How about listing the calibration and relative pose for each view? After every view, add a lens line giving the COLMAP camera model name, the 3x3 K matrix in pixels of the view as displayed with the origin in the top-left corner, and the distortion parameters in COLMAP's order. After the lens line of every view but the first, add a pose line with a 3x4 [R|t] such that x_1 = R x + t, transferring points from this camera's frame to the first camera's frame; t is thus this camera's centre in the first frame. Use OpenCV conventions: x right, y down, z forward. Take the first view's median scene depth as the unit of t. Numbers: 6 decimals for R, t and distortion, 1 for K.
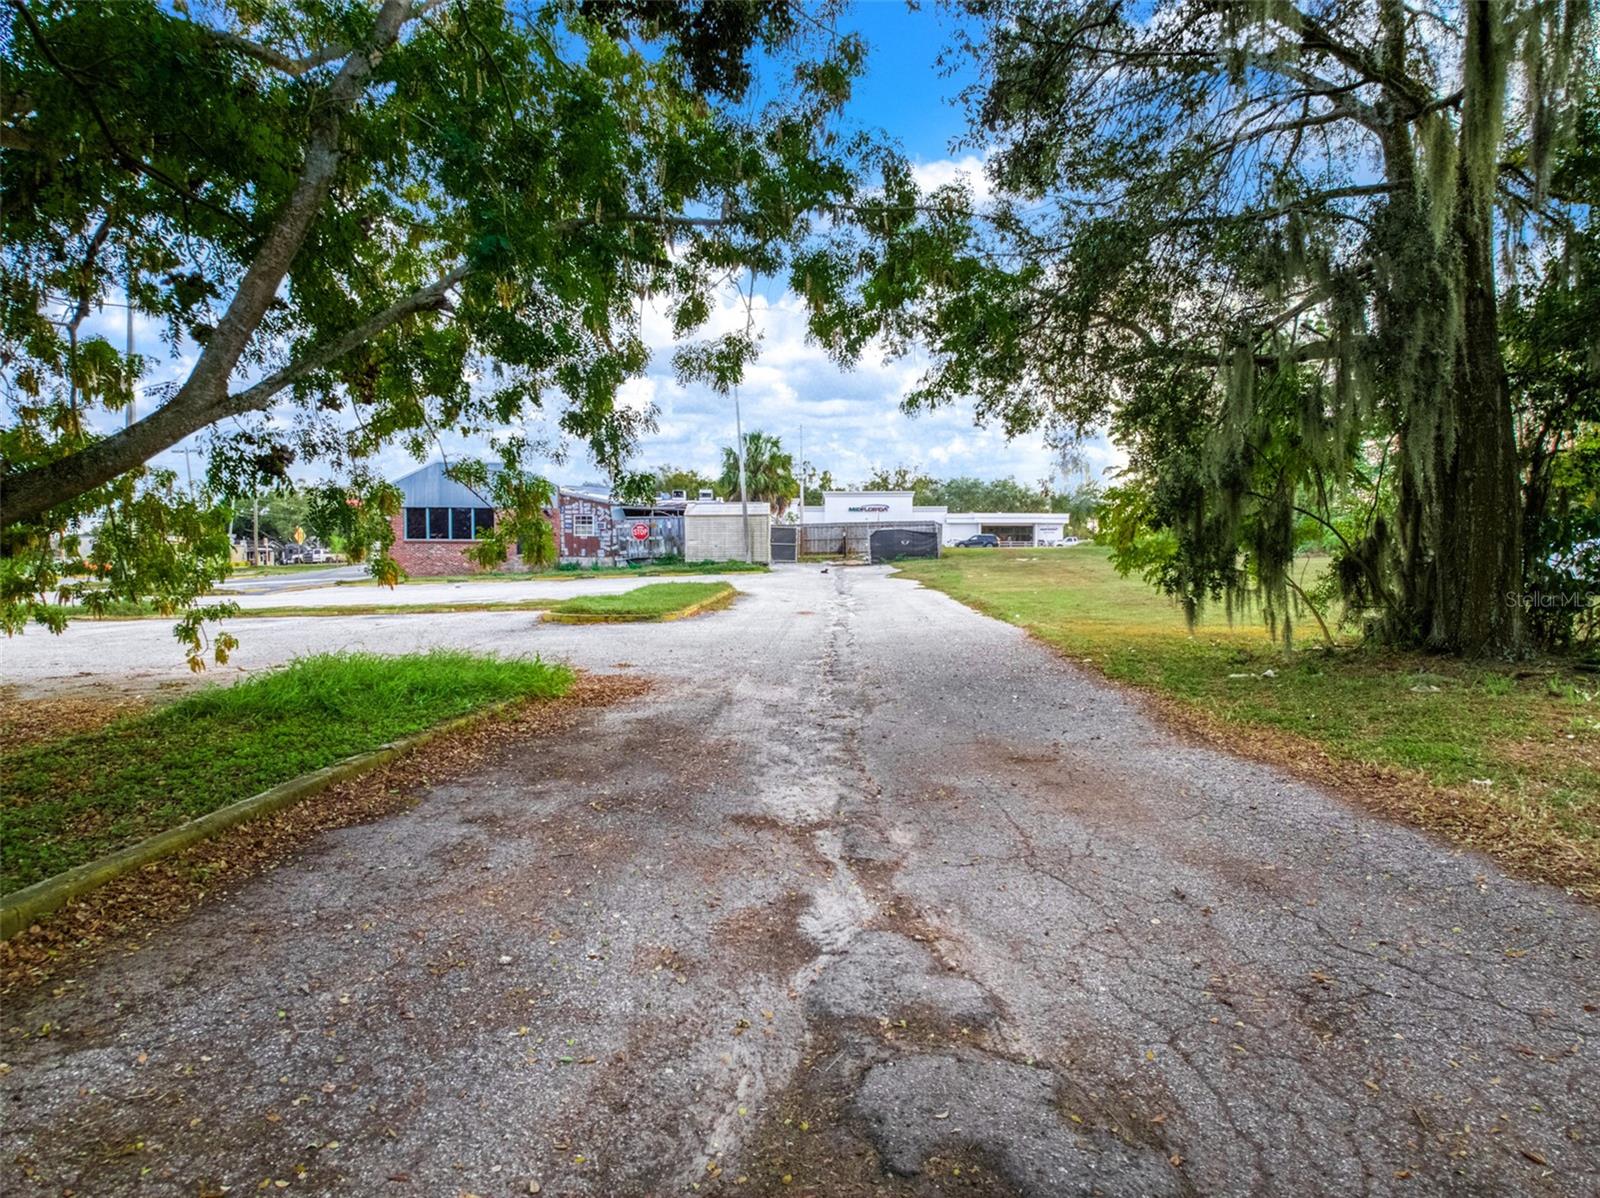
lens RADIAL K [[1085.7, 0, 806.6], [0, 1085.7, 602.4], [0, 0, 1]] dist [0.010681, -0.006473]
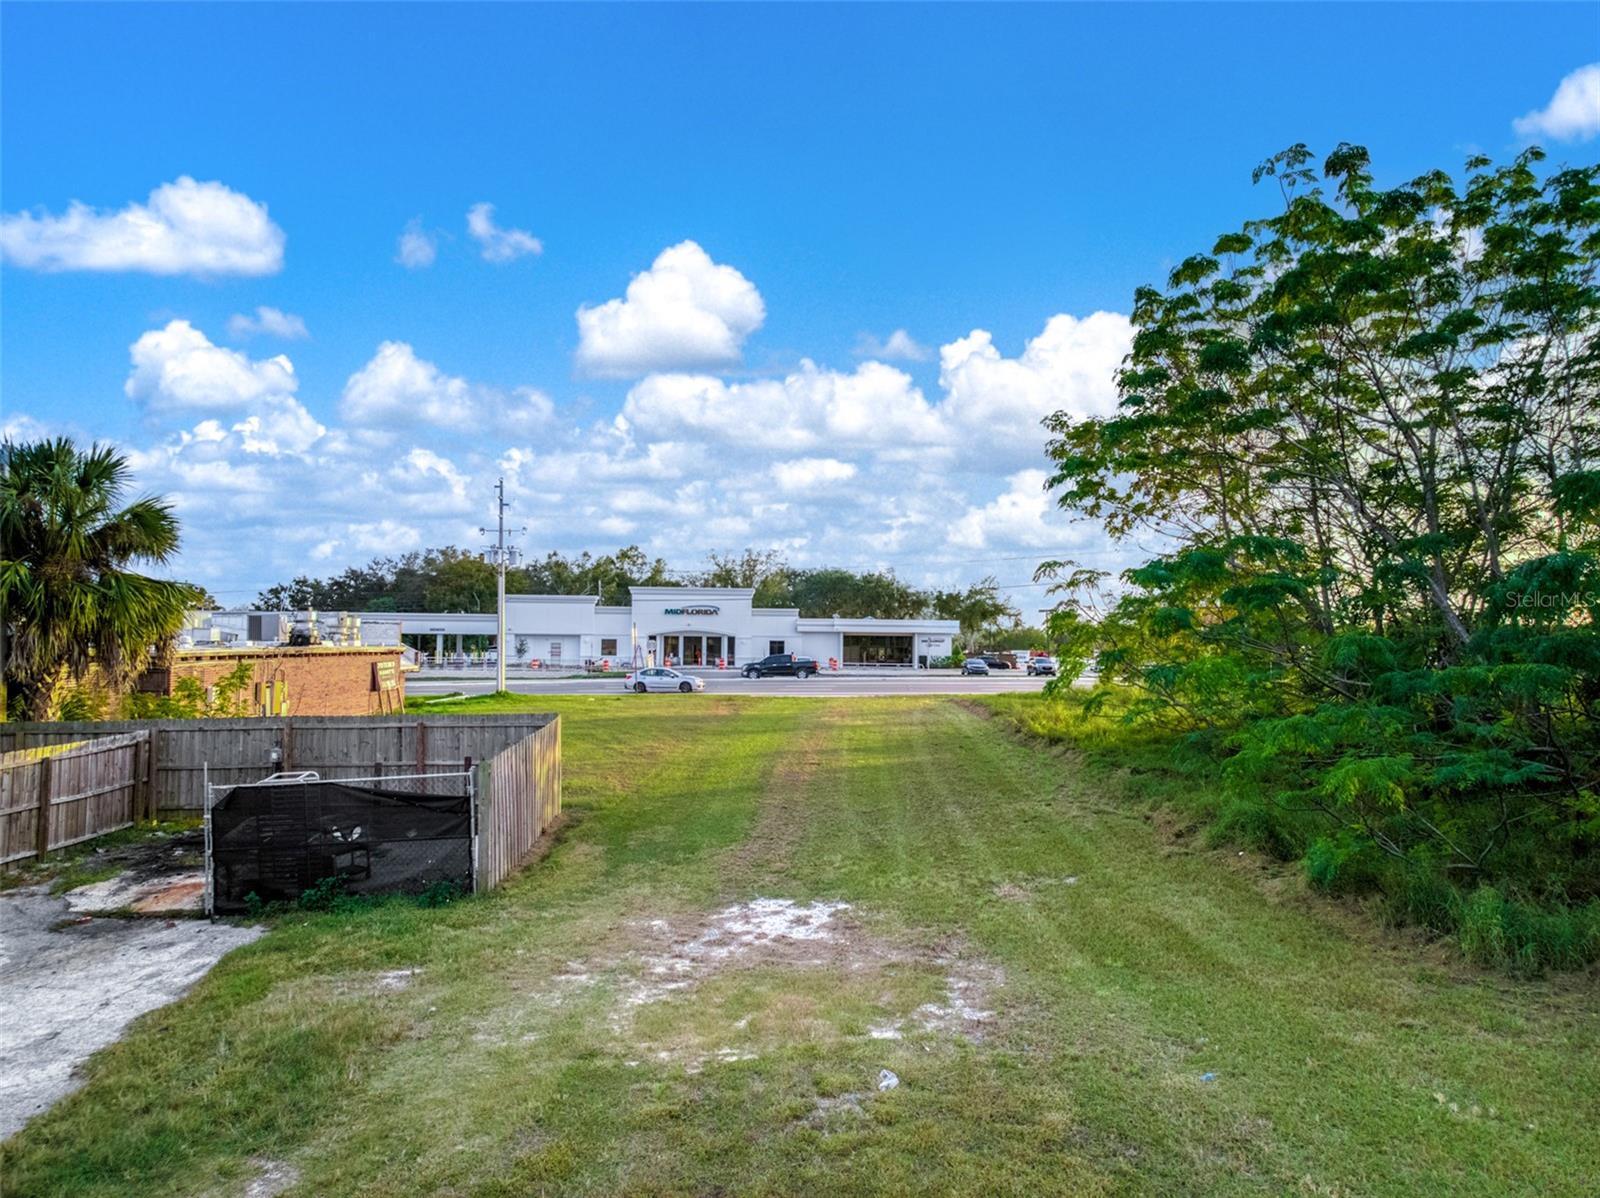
lens RADIAL K [[1085.7, 0, 806.6], [0, 1085.7, 602.4], [0, 0, 1]] dist [0.010681, -0.006473]
pose [[0.995417, 0.010586, 0.095044, 0.062923], [-0.002902, 0.996741, -0.080621, -0.032191], [-0.095588, 0.079976, 0.992203, 0.255611]]
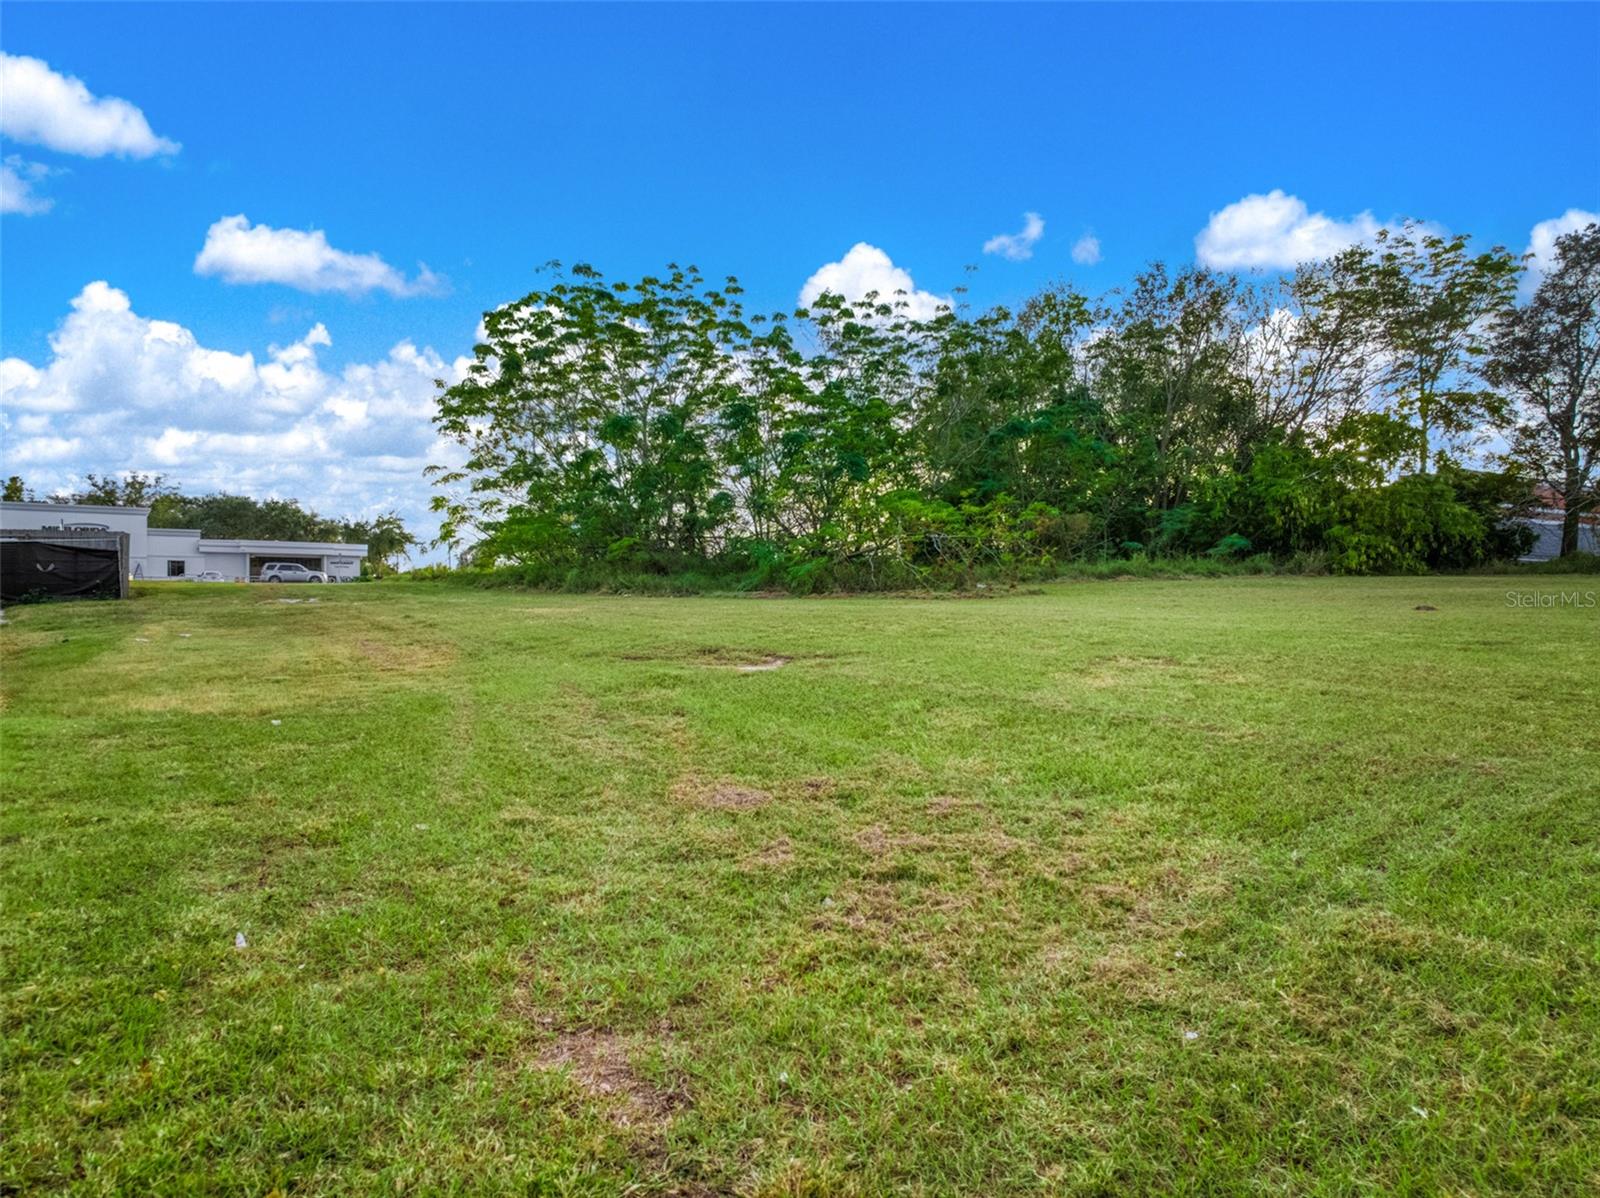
lens RADIAL K [[1085.7, 0, 806.6], [0, 1085.7, 602.4], [0, 0, 1]] dist [0.010681, -0.006473]
pose [[0.812685, 0.002113, 0.582699, 0.029400], [0.019639, 0.999326, -0.031014, -0.005235], [-0.582372, 0.036648, 0.812096, 0.128463]]
